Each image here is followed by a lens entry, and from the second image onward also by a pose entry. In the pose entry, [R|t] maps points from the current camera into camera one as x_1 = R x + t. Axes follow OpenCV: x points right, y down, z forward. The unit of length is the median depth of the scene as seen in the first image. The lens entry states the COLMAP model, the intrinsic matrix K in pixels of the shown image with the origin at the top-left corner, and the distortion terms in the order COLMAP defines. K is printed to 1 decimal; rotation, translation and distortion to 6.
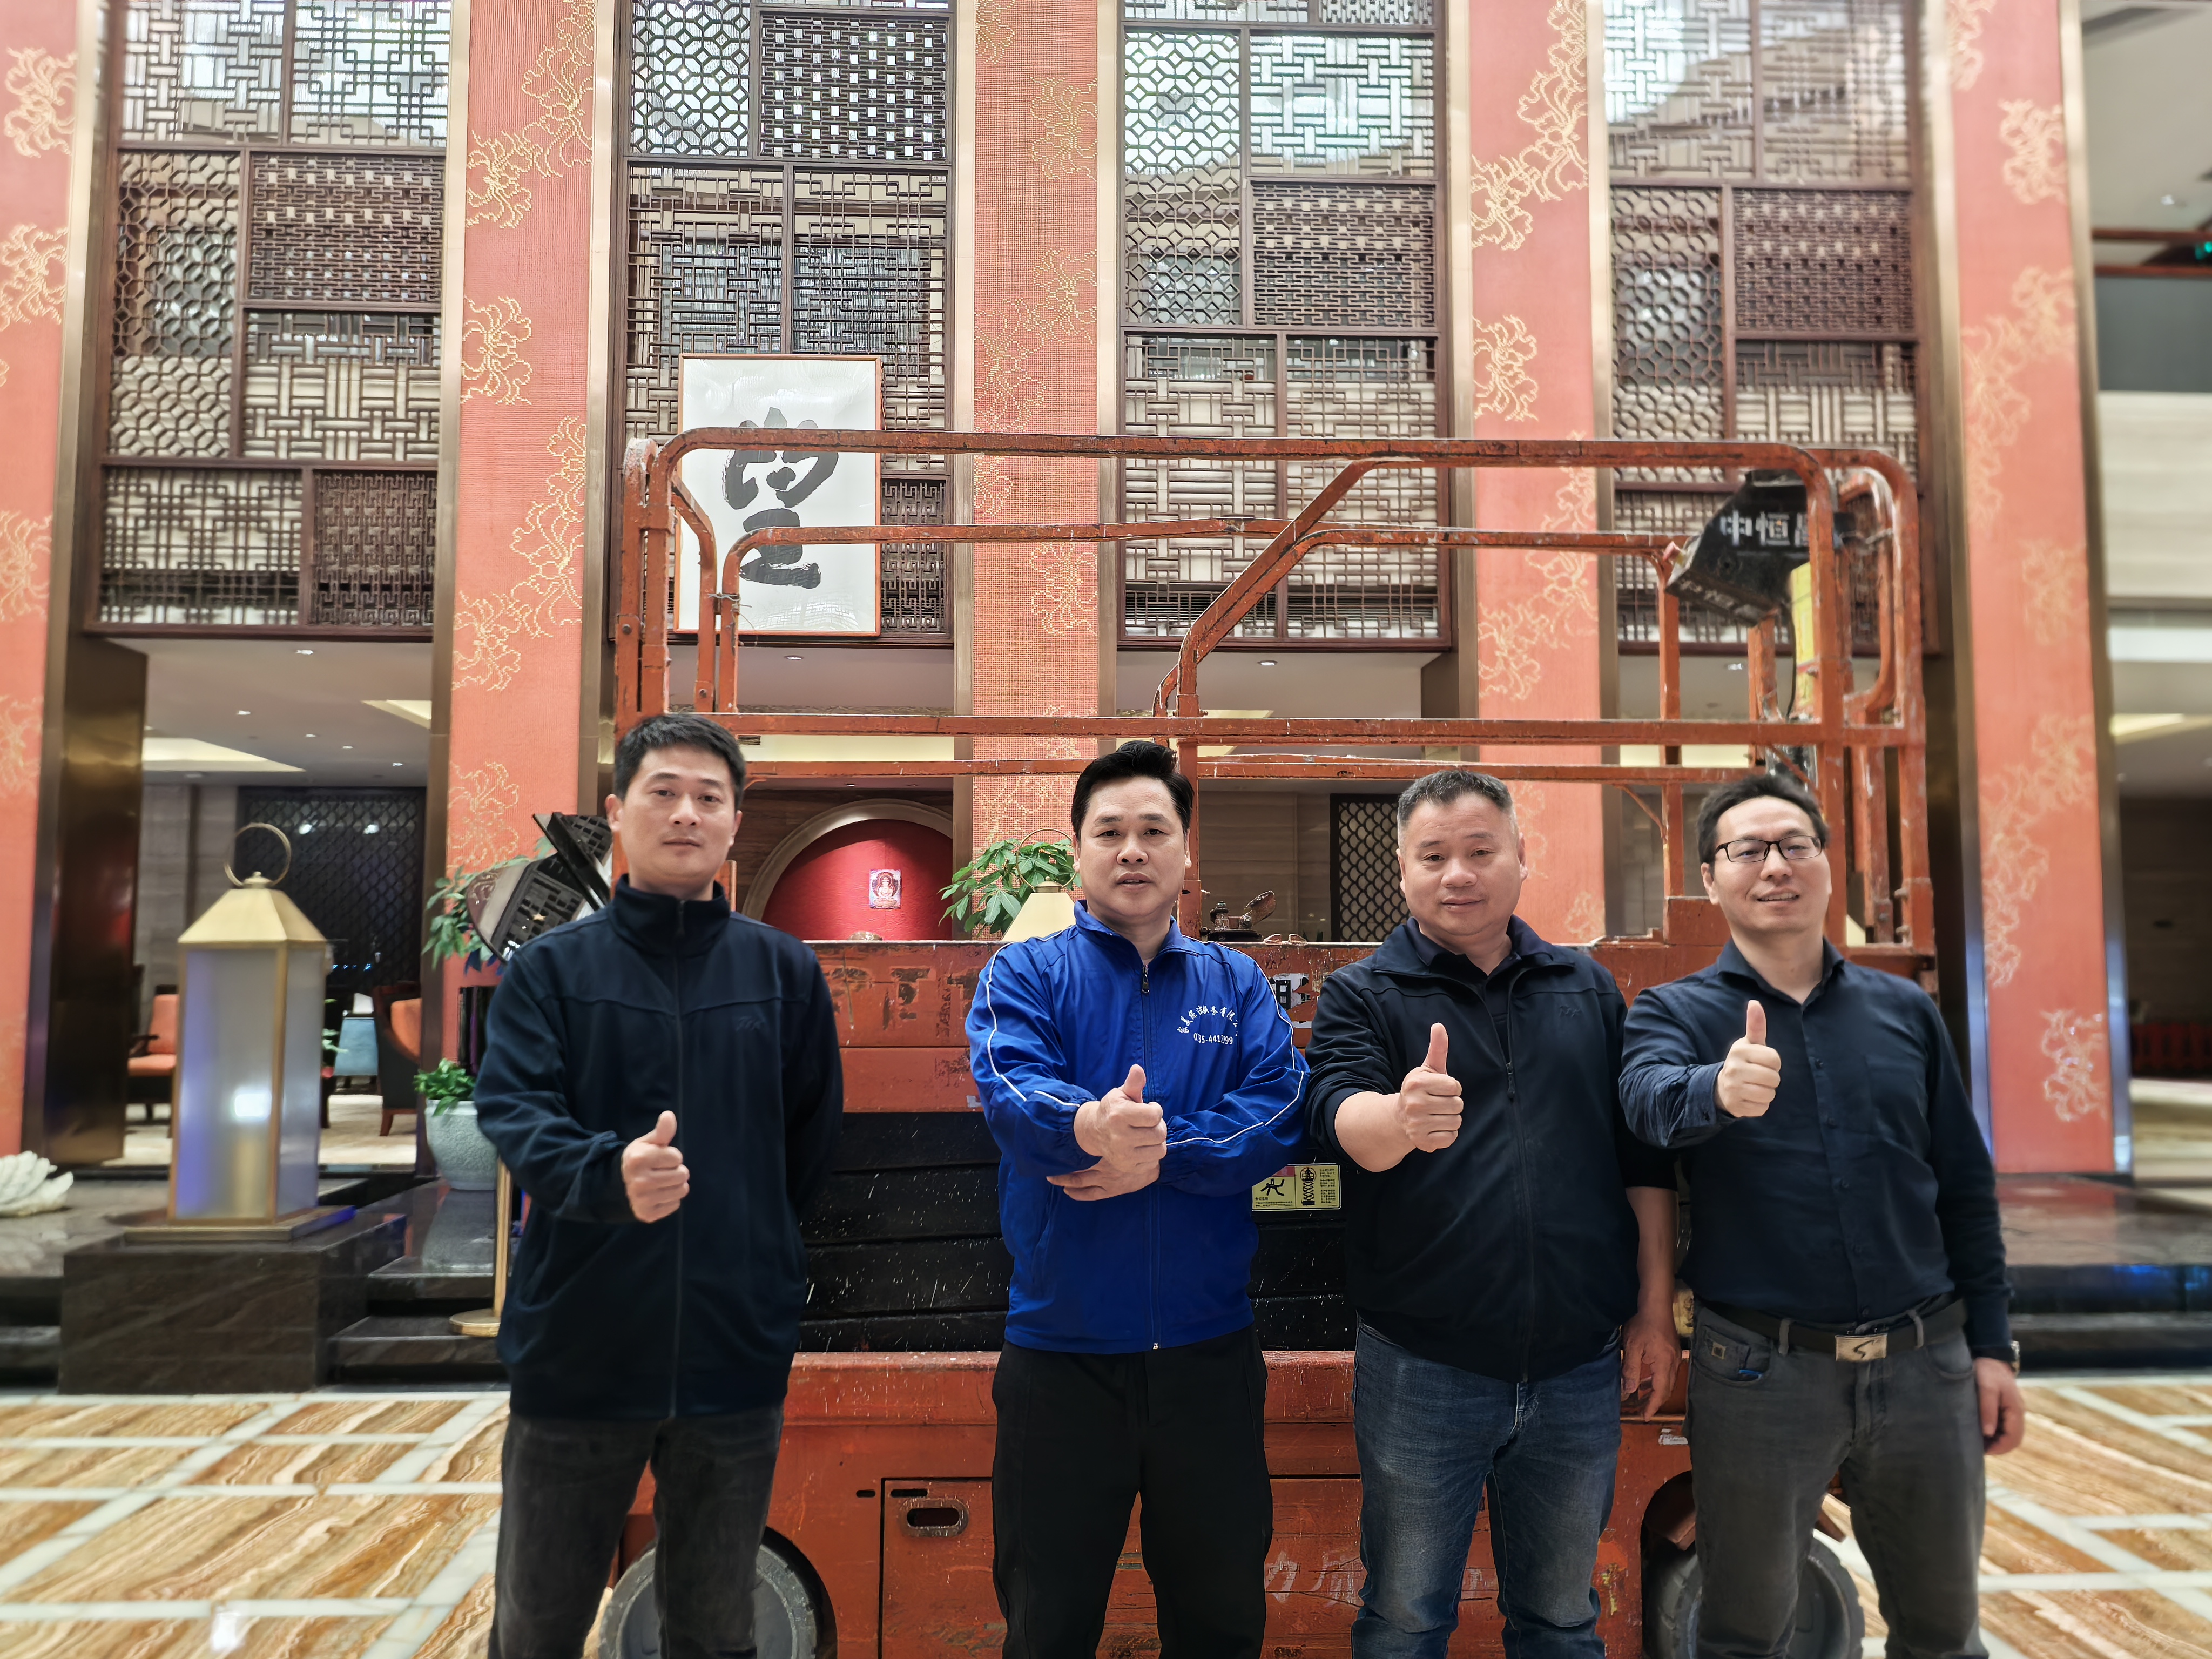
lens RADIAL K [[1750.3, 0, 1096.3], [0, 1750.3, 813.9], [0, 0, 1]] dist [0.041003, -0.065975]
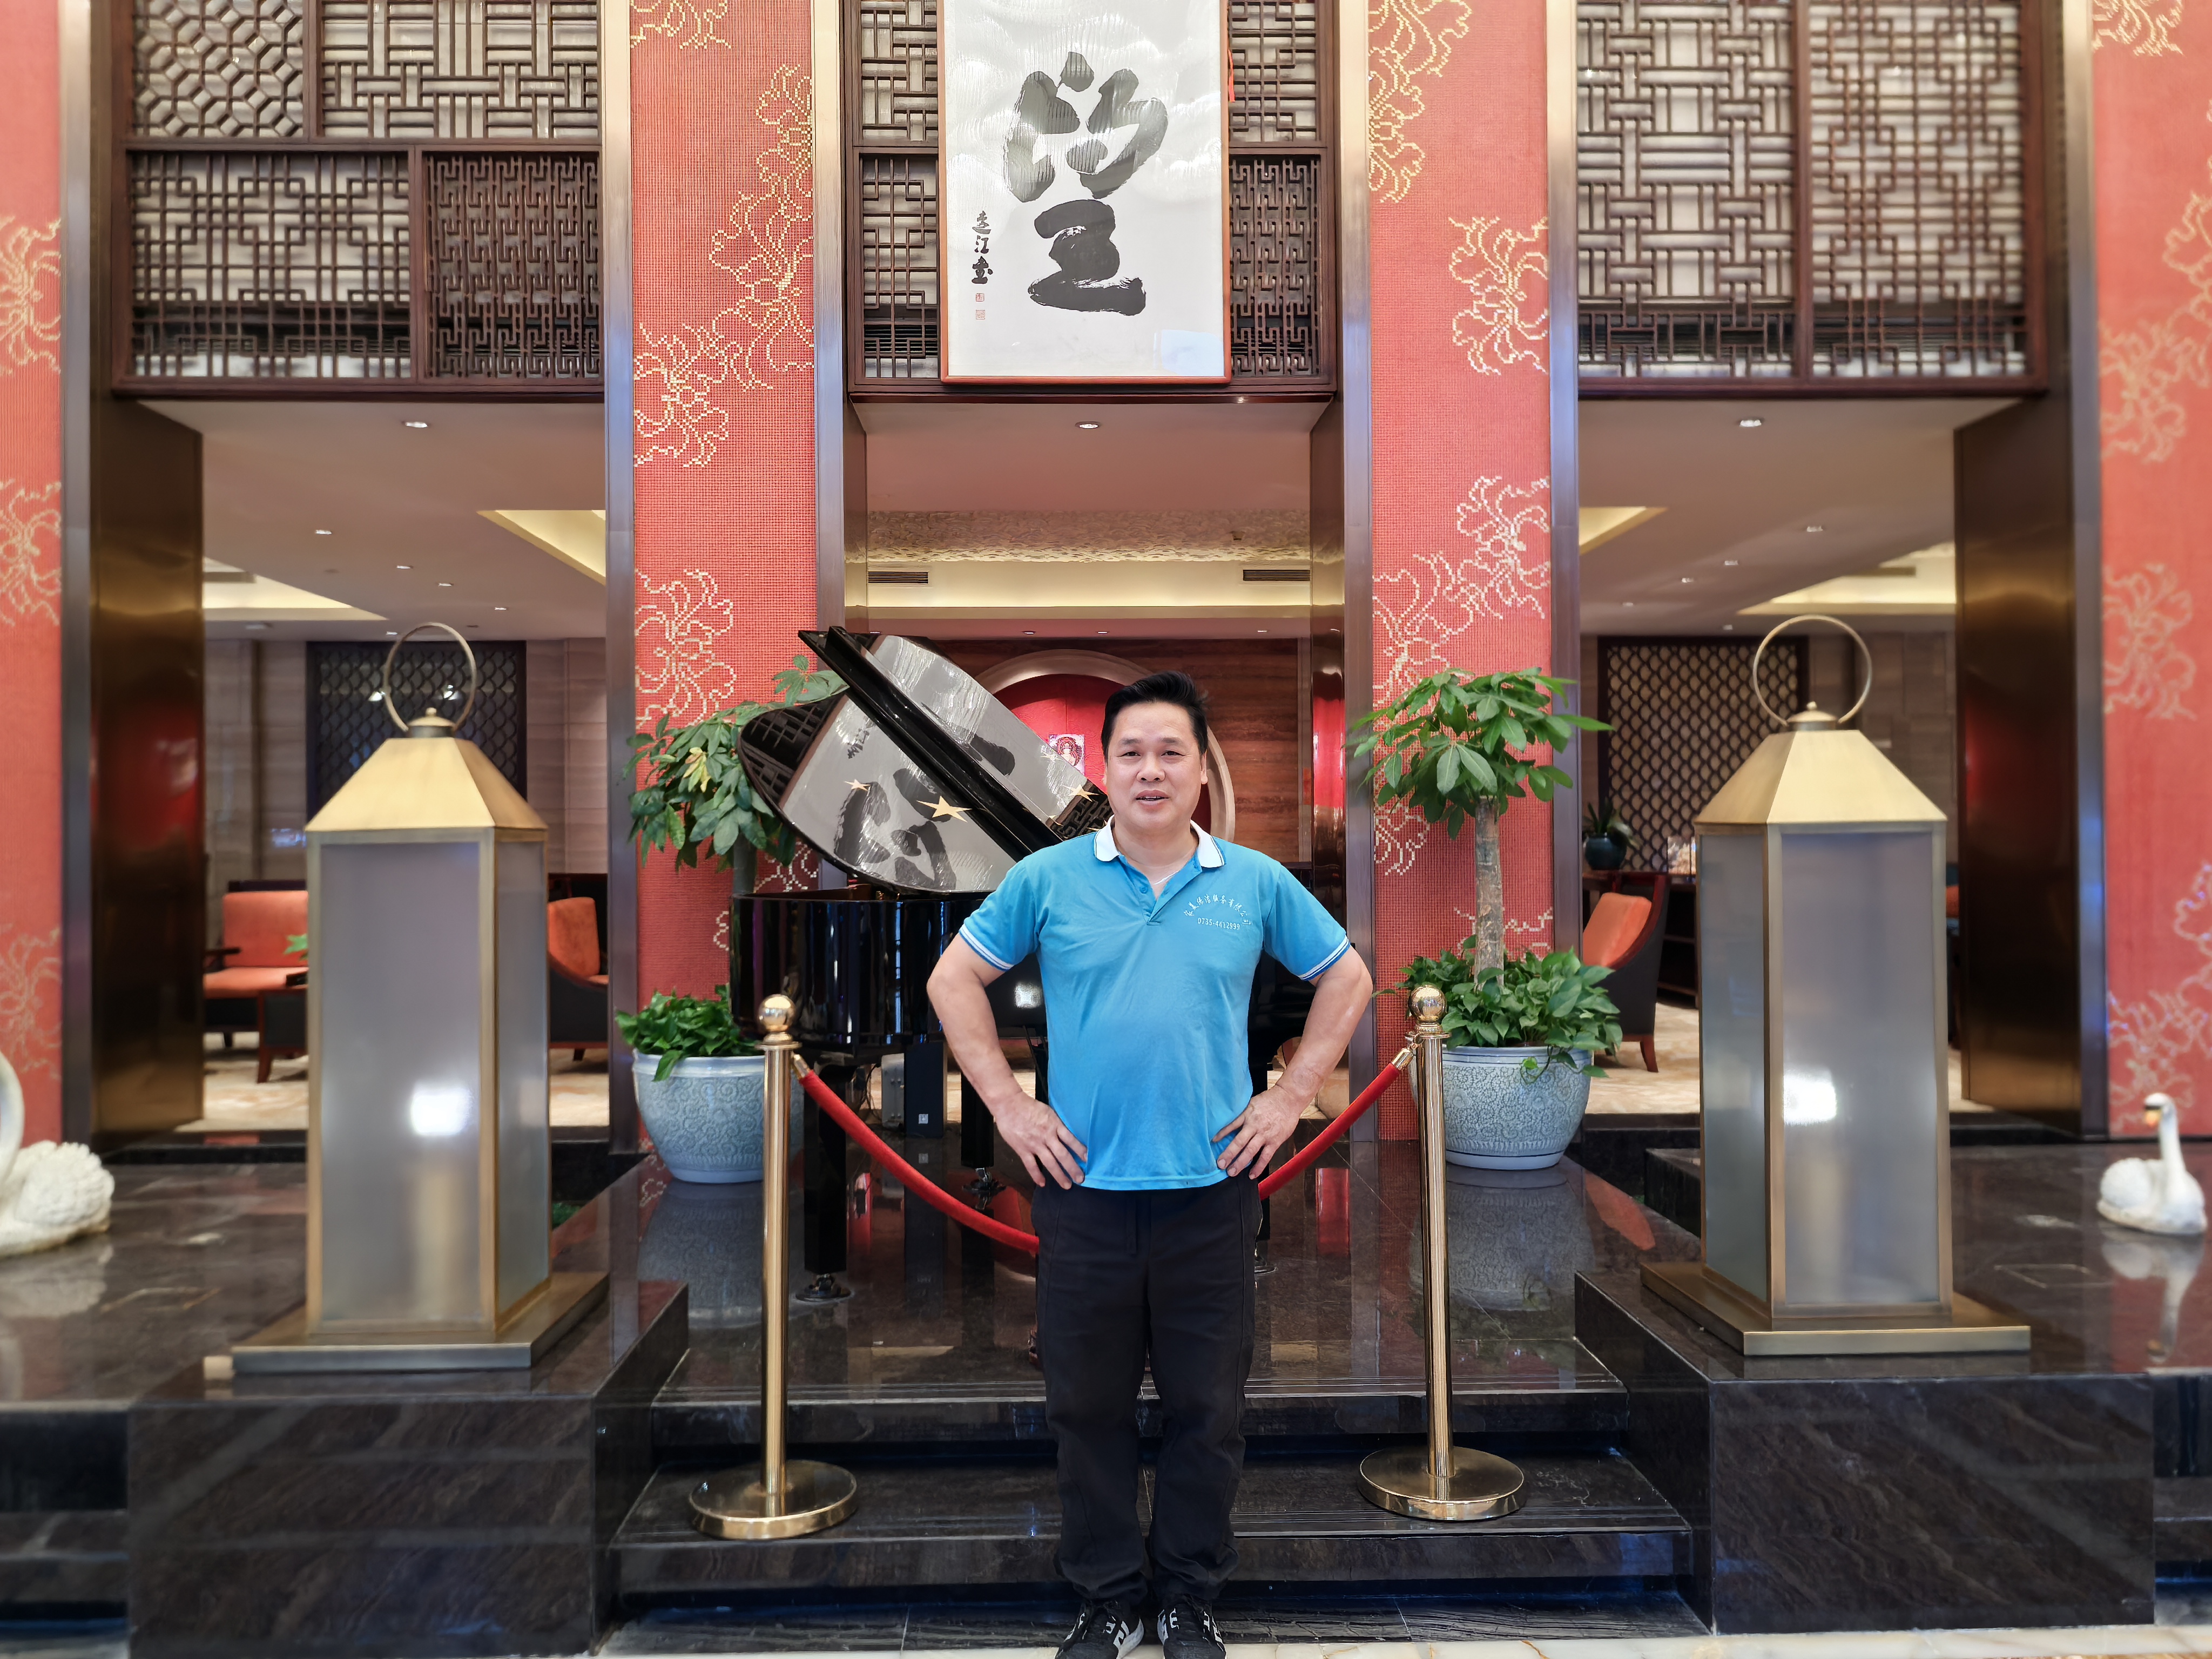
lens RADIAL K [[1750.3, 0, 1086.8], [0, 1750.3, 820.3], [0, 0, 1]] dist [0.041003, -0.065975]
pose [[0.999605, -0.009102, -0.026580, -0.164902], [0.011075, 0.997118, 0.075048, 0.019193], [0.025820, -0.075313, 0.996826, 0.288954]]
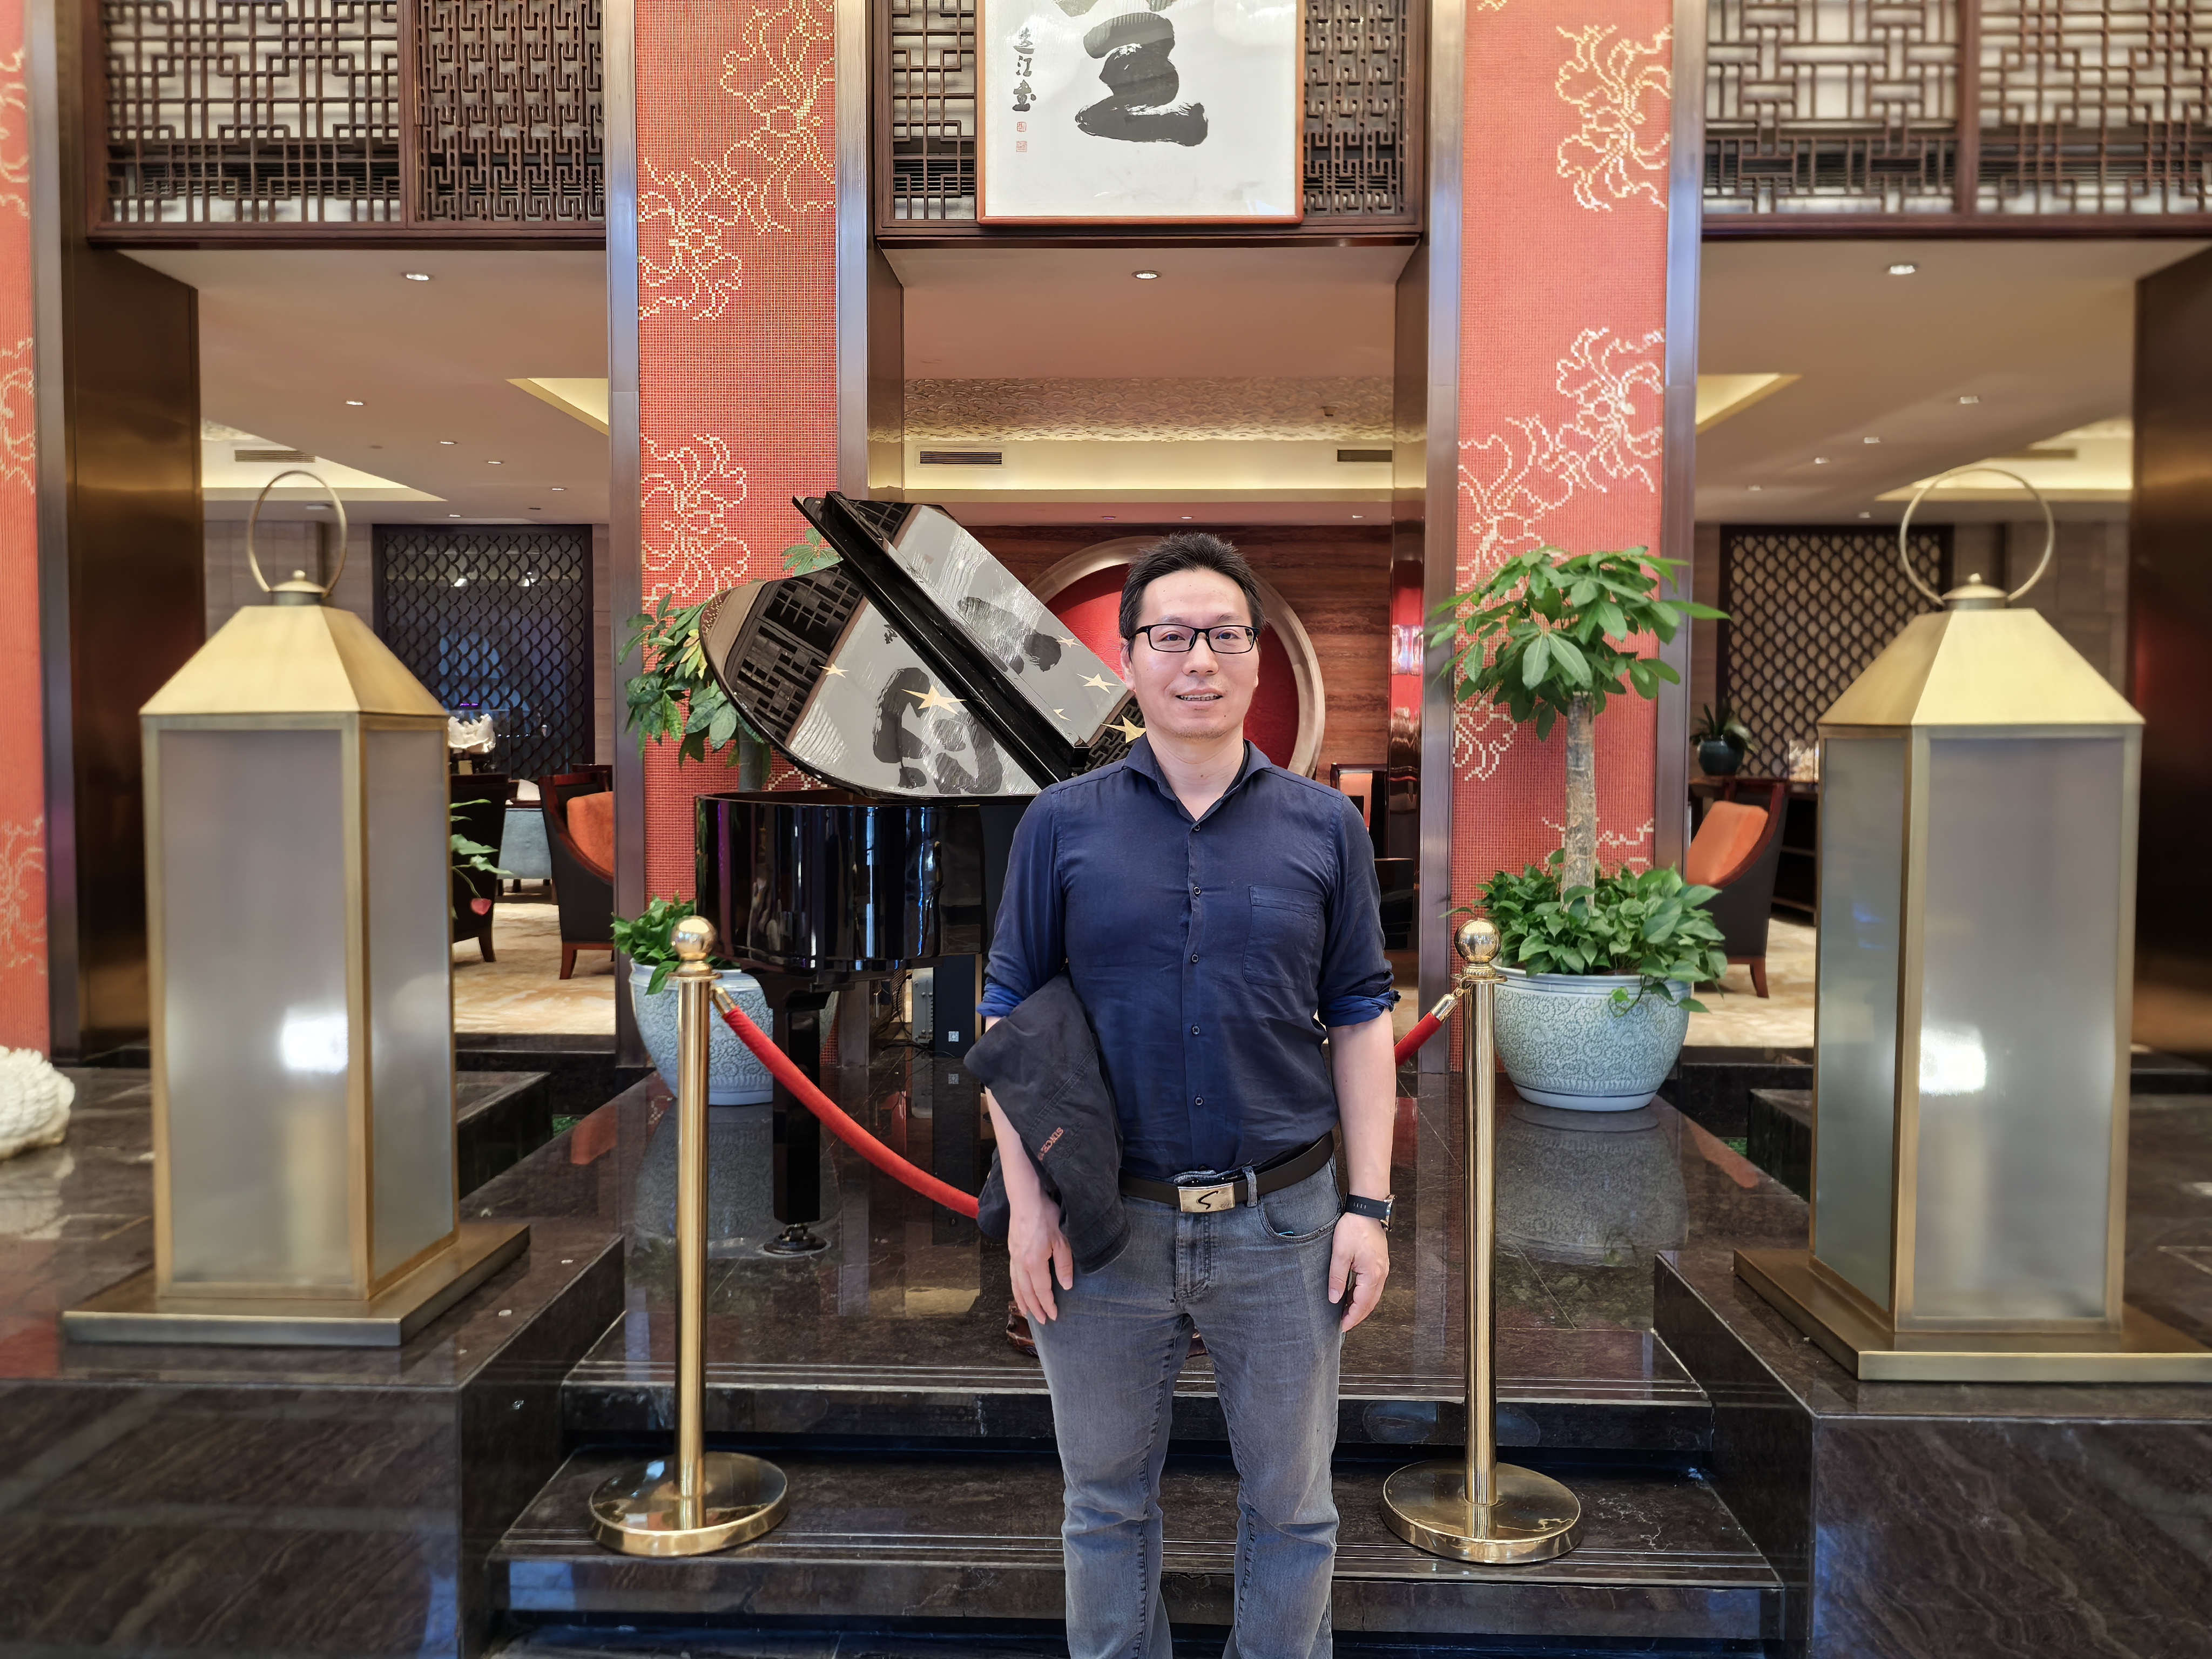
lens RADIAL K [[1750.3, 0, 1085.0], [0, 1750.3, 819.7], [0, 0, 1]] dist [0.041003, -0.065975]
pose [[0.996084, 0.007375, -0.088106, -0.144668], [0.004410, 0.991130, 0.132824, 0.024883], [0.088304, -0.132692, 0.987216, 0.353197]]
